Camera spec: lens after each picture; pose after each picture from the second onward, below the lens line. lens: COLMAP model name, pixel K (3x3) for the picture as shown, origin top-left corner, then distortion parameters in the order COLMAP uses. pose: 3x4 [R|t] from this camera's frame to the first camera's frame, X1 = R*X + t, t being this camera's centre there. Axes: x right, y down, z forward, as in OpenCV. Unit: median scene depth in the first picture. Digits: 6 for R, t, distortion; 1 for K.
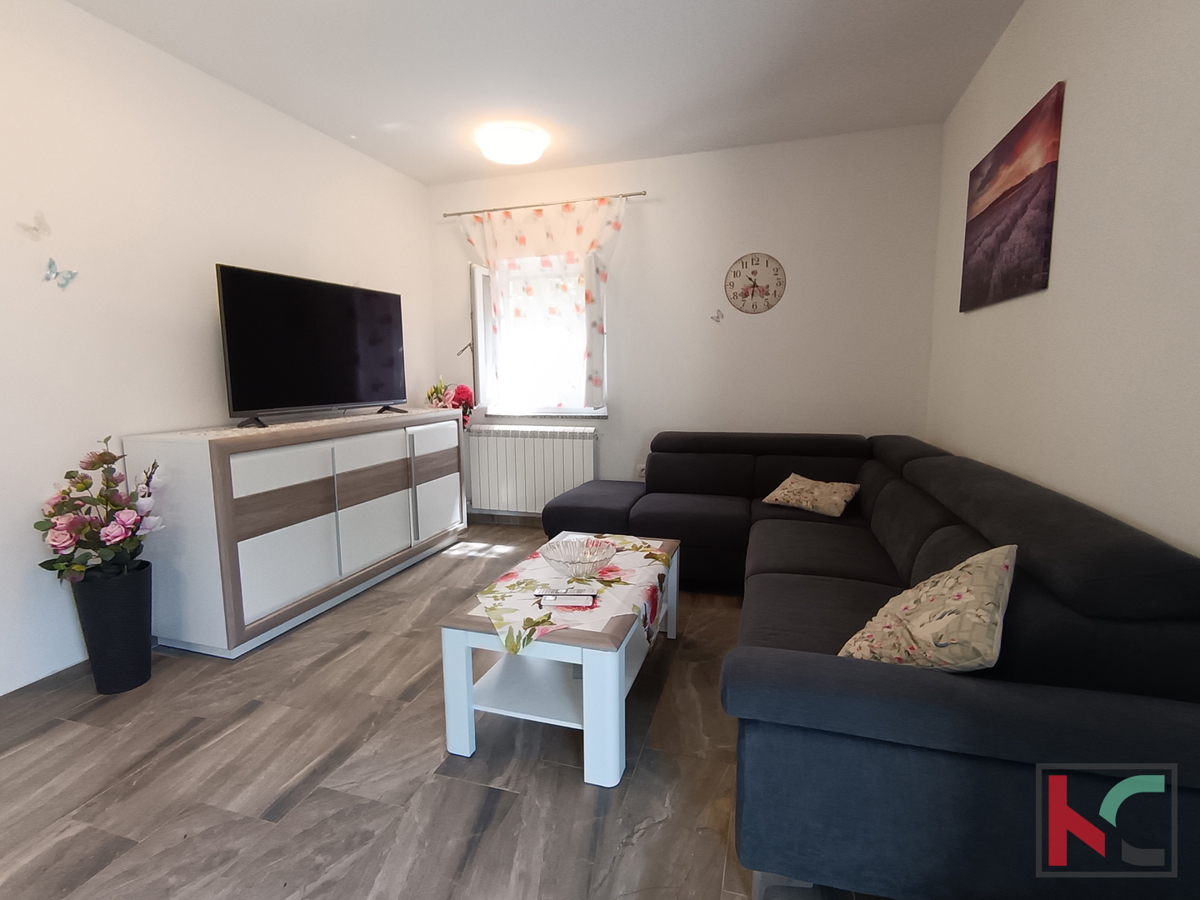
lens RADIAL K [[574.0, 0, 592.6], [0, 574.0, 442.8], [0, 0, 1]] dist [0.004745, -0.002717]
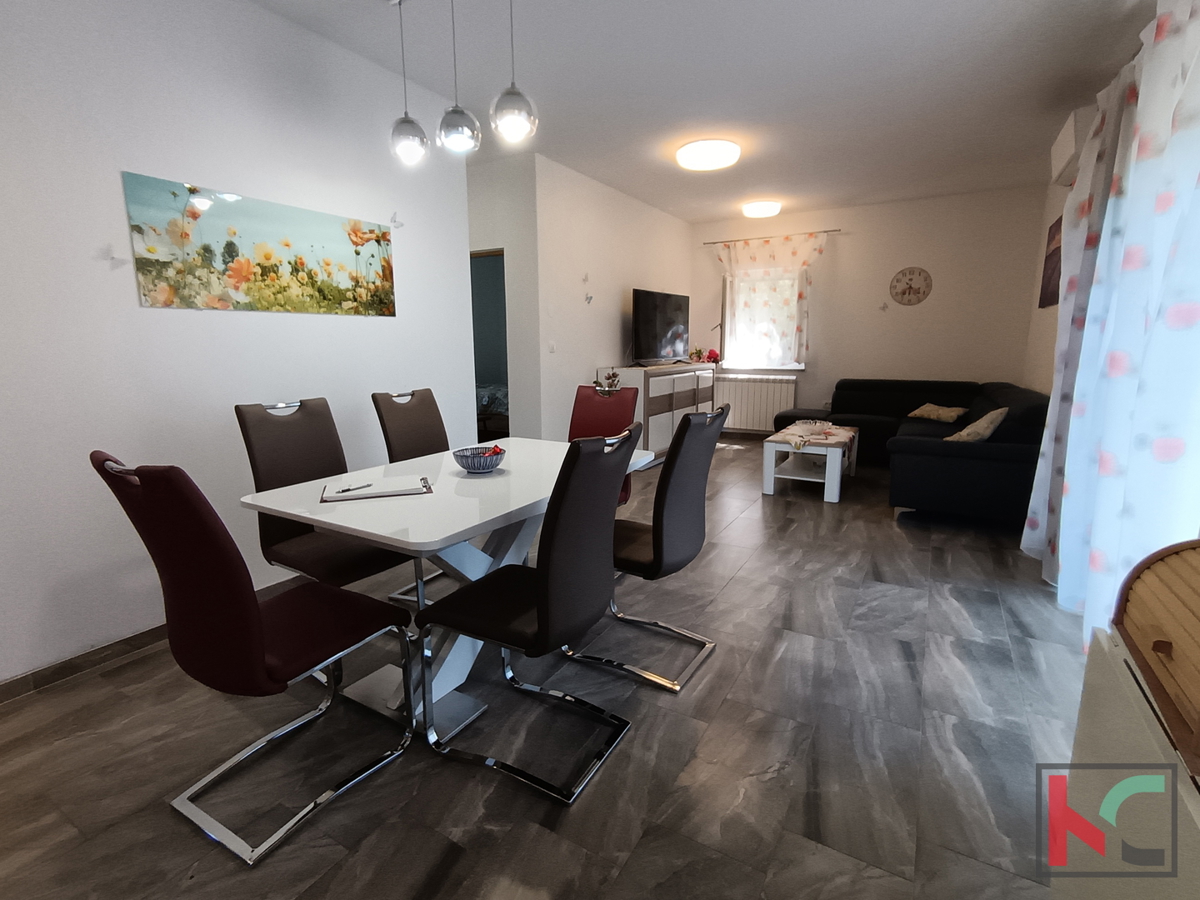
lens RADIAL K [[574.0, 0, 594.1], [0, 574.0, 446.6], [0, 0, 1]] dist [0.004745, -0.002717]
pose [[0.975866, 0.045762, -0.213522, -0.213989], [-0.034014, 0.997715, 0.058377, 0.103695], [0.215706, -0.049705, 0.975192, -0.767471]]
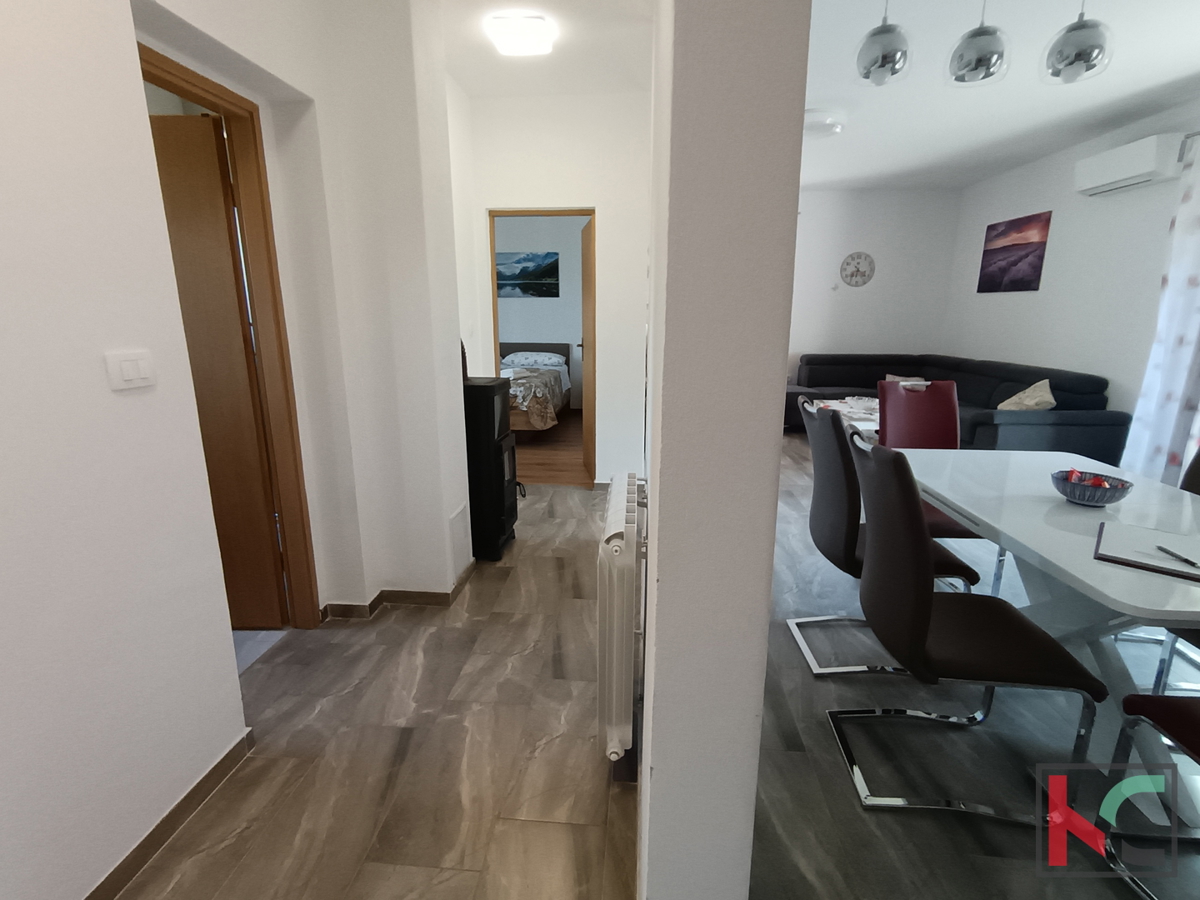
lens RADIAL K [[574.0, 0, 603.4], [0, 574.0, 445.0], [0, 0, 1]] dist [0.004745, -0.002717]
pose [[0.972270, -0.043423, 0.229794, -0.903725], [0.019632, 0.994297, 0.104826, 0.059463], [-0.233036, -0.097408, 0.967577, -0.581228]]
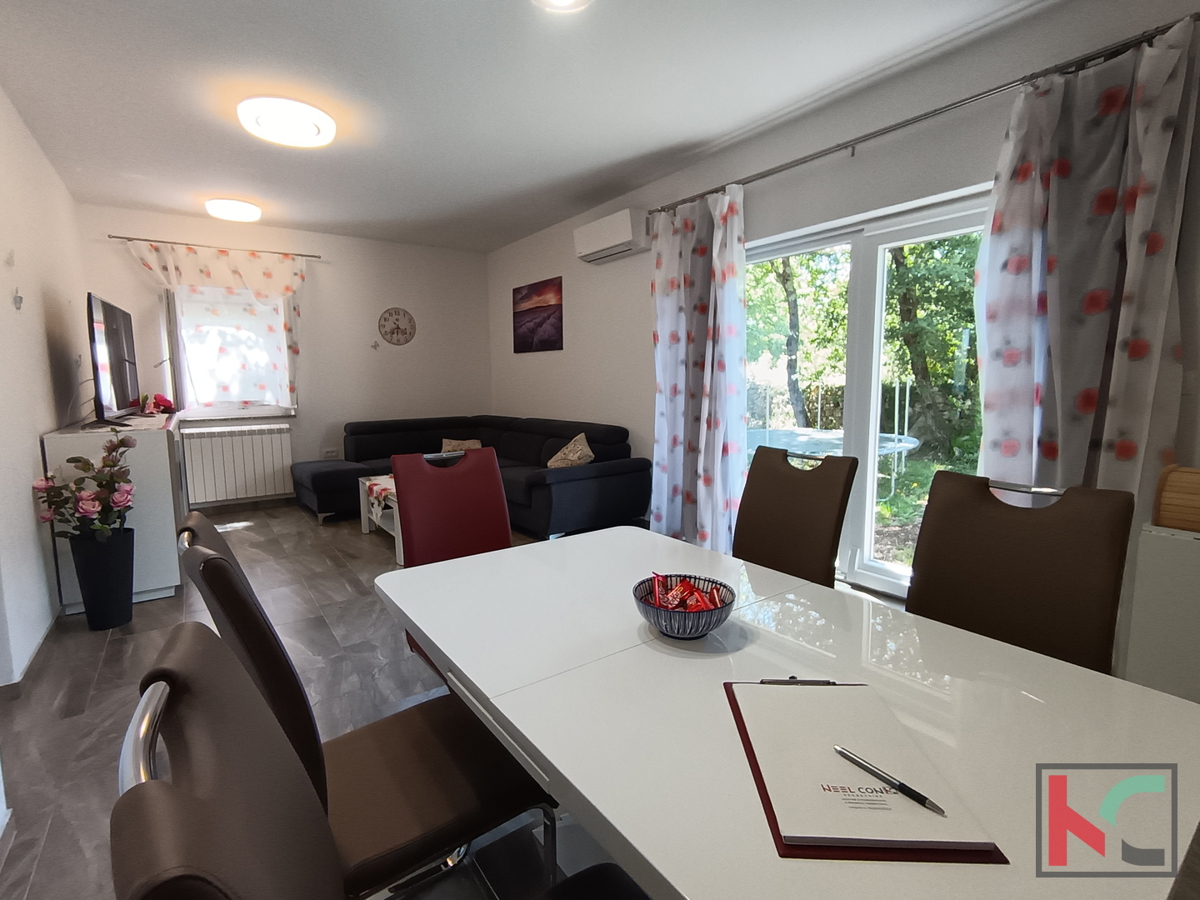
lens RADIAL K [[574.0, 0, 591.9], [0, 574.0, 439.1], [0, 0, 1]] dist [0.004745, -0.002717]
pose [[0.605682, -0.080615, 0.791612, -0.676110], [0.104180, 0.994325, 0.021548, 0.056003], [-0.788857, 0.069419, 0.610644, -0.380440]]
